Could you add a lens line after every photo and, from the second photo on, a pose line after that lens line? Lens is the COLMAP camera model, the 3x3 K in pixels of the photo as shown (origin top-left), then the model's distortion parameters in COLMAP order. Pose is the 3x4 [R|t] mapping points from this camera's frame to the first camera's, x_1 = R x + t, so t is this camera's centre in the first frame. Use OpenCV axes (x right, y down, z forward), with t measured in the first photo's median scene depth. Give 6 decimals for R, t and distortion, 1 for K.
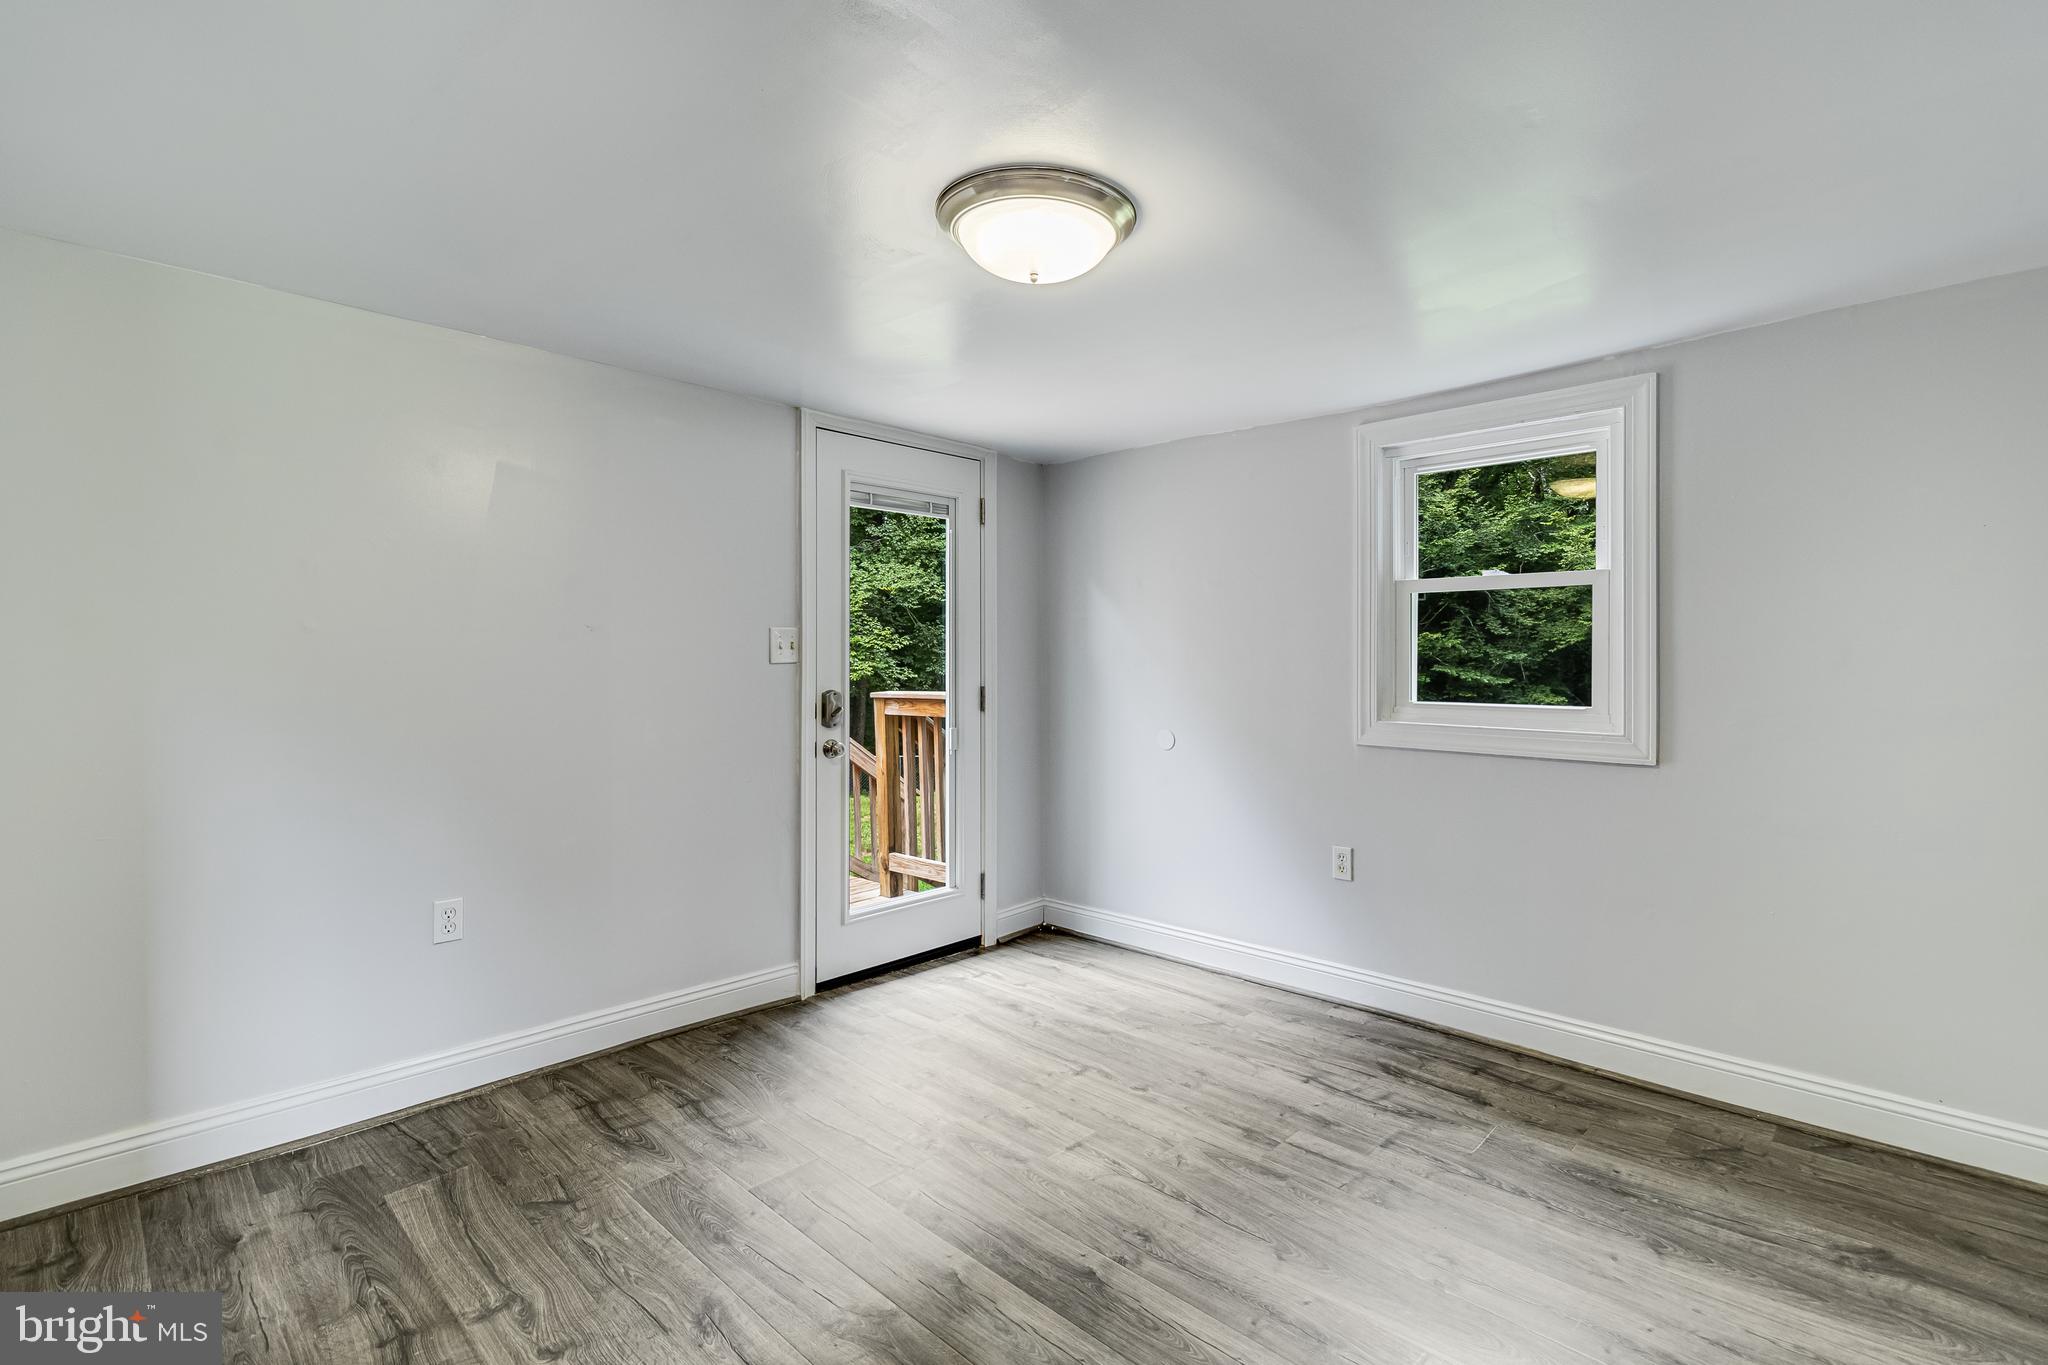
lens RADIAL K [[945.4, 0, 1030.9], [0, 945.4, 661.3], [0, 0, 1]] dist [0.001088, -0.000319]
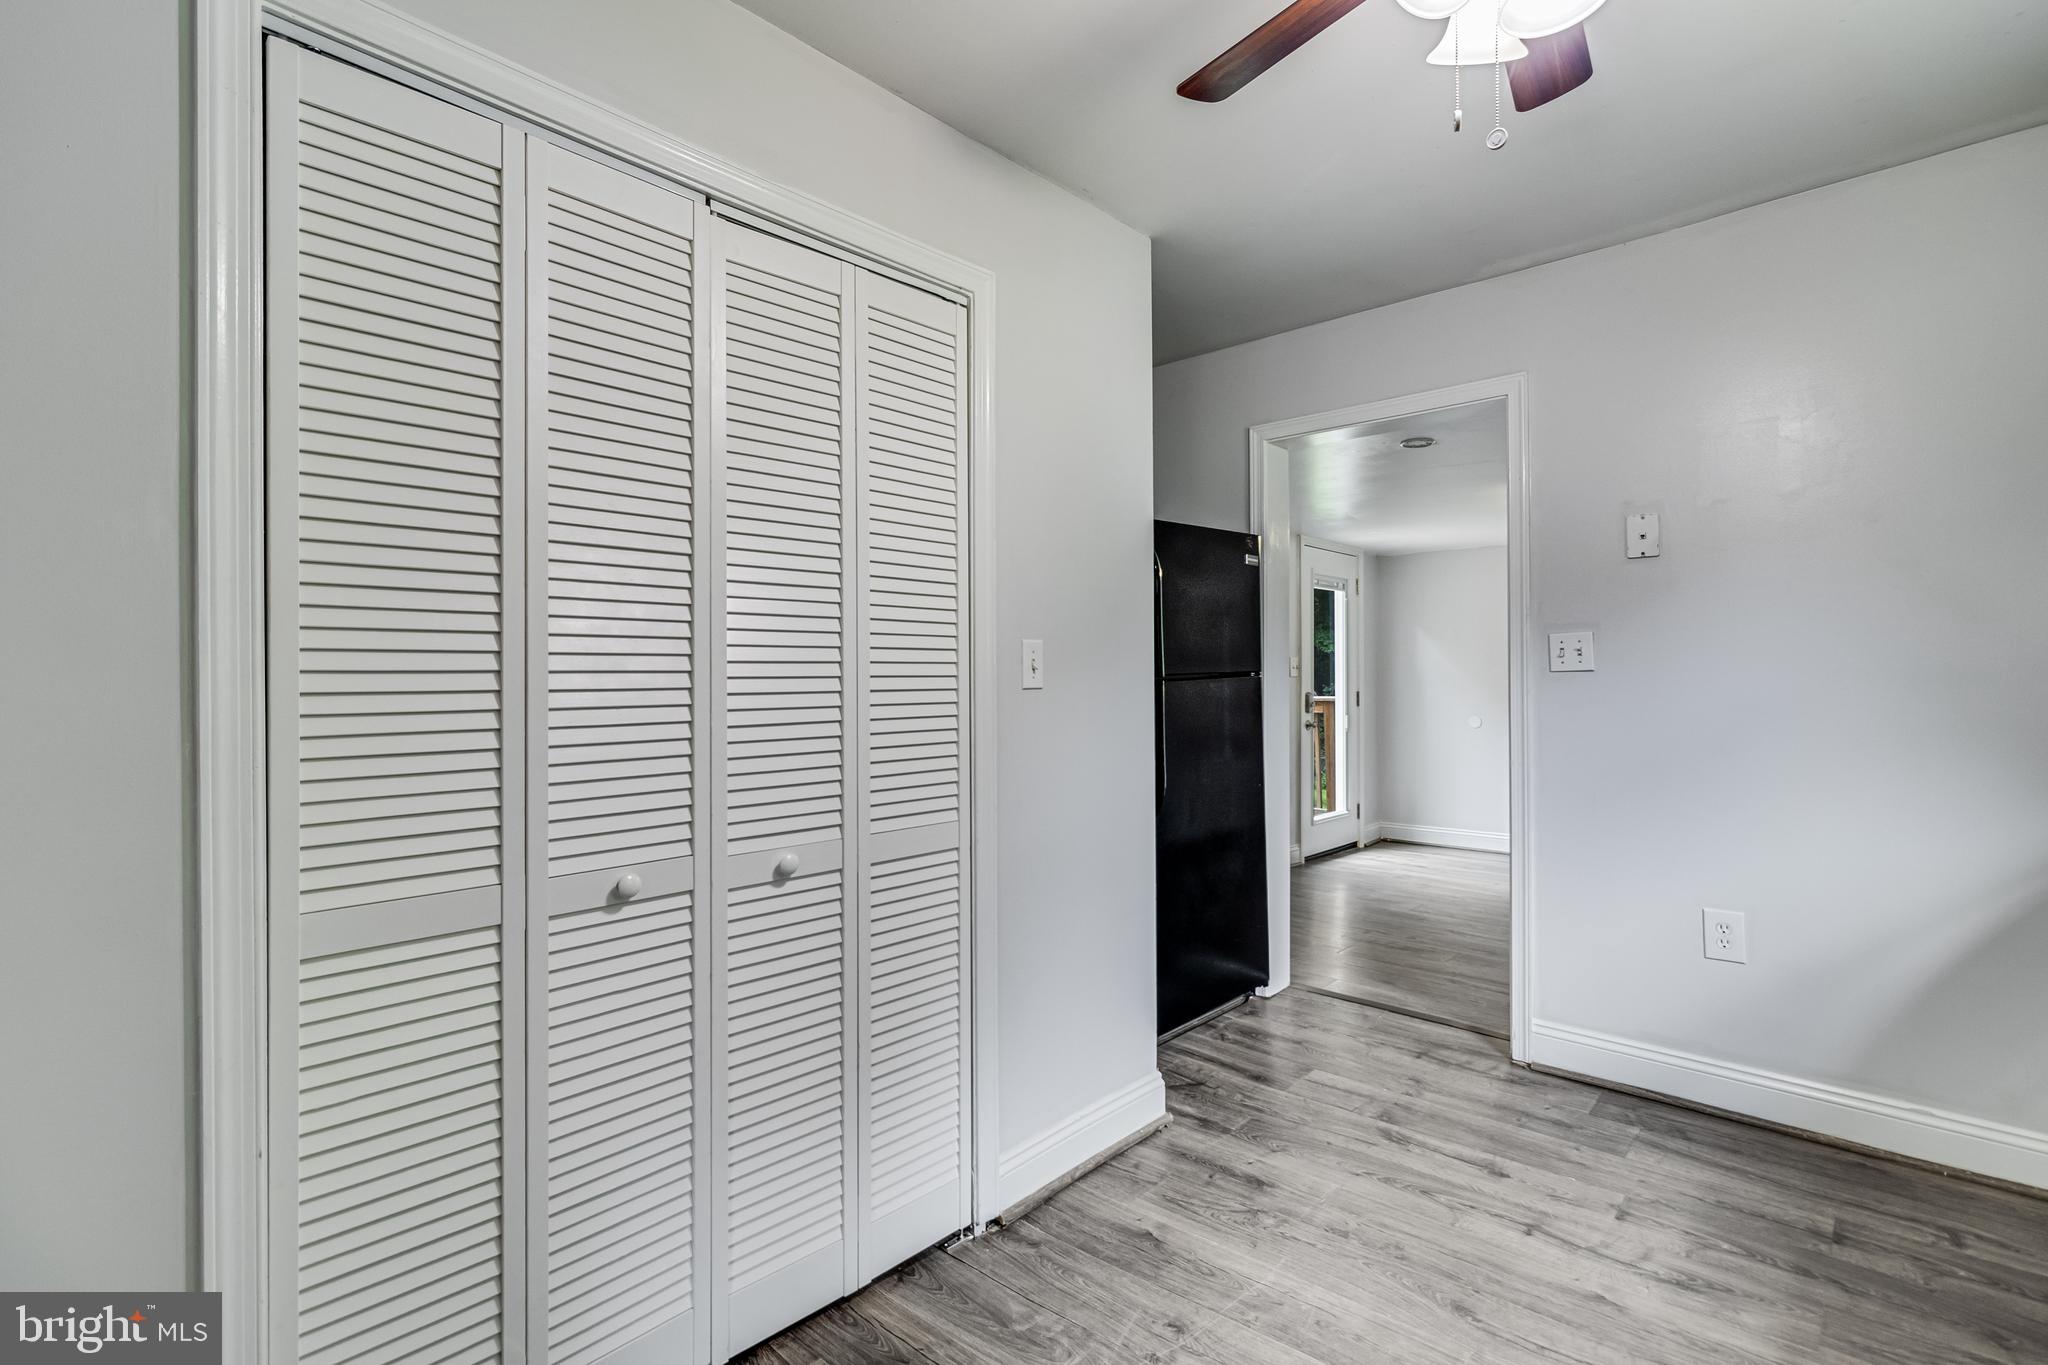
lens RADIAL K [[942.8, 0, 1031.2], [0, 942.8, 678.6], [0, 0, 1]] dist [0.000168, -0.000488]
pose [[0.999777, 0.004466, 0.020627, -0.978476], [-0.004447, 0.999990, -0.000927, 0.010636], [-0.020631, 0.000835, 0.999787, -0.964738]]
